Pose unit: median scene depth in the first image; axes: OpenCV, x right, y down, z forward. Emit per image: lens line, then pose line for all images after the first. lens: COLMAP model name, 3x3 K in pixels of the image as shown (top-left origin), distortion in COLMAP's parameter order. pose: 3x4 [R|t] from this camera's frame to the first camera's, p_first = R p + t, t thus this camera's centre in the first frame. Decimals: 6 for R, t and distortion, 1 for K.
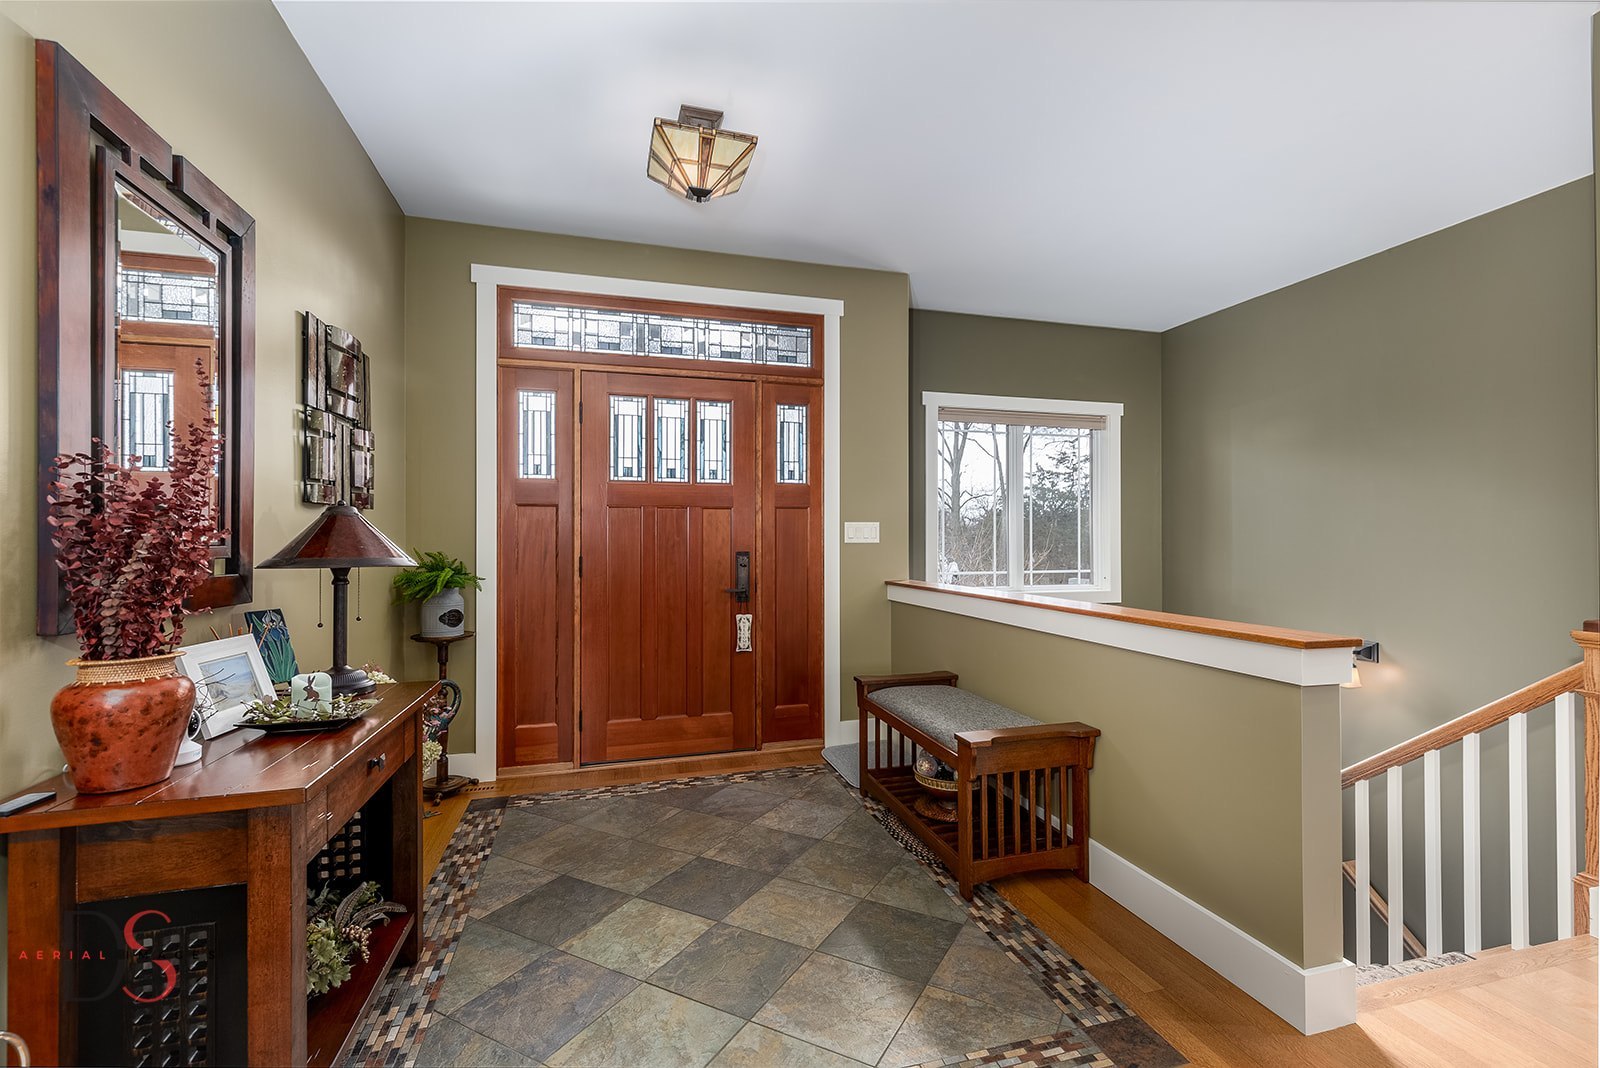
lens RADIAL K [[713.8, 0, 798.5], [0, 713.8, 535.8], [0, 0, 1]] dist [-0.001778, 0.001283]
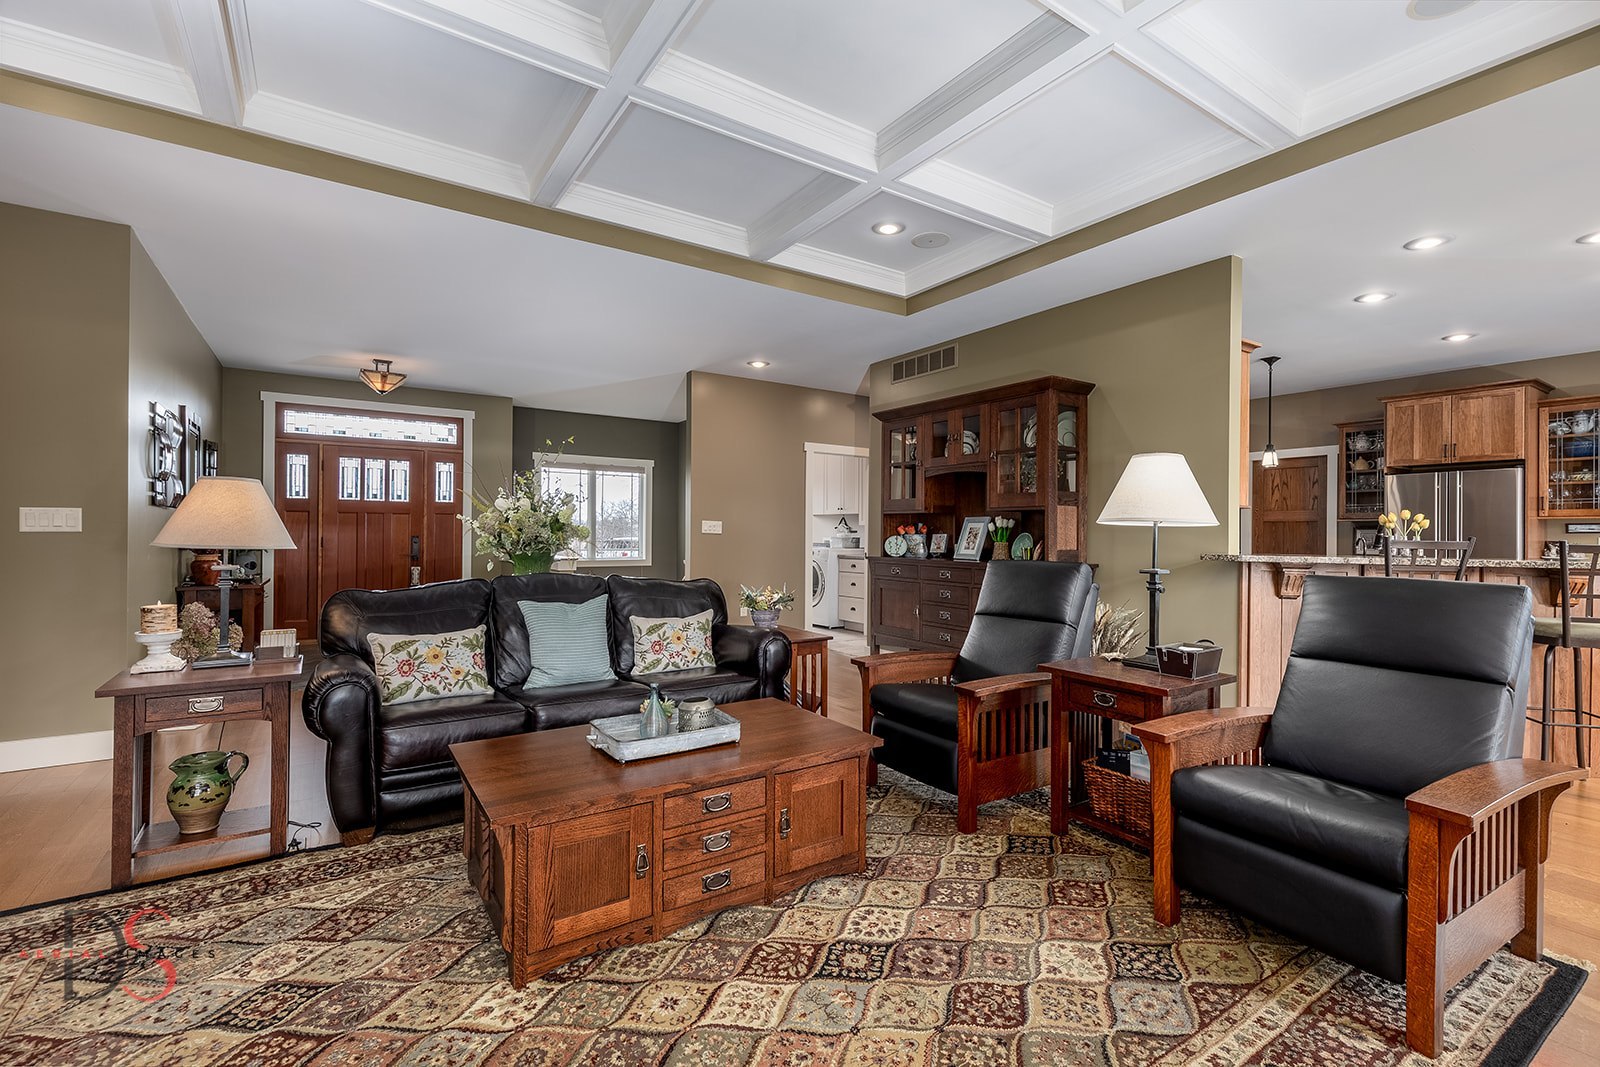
lens RADIAL K [[713.8, 0, 807.6], [0, 713.8, 539.0], [0, 0, 1]] dist [-0.001778, 0.001283]
pose [[0.945697, 0.006706, 0.324979, 0.323348], [-0.010023, 0.999913, 0.008535, 0.003178], [-0.324894, -0.011329, 0.945683, -1.300274]]
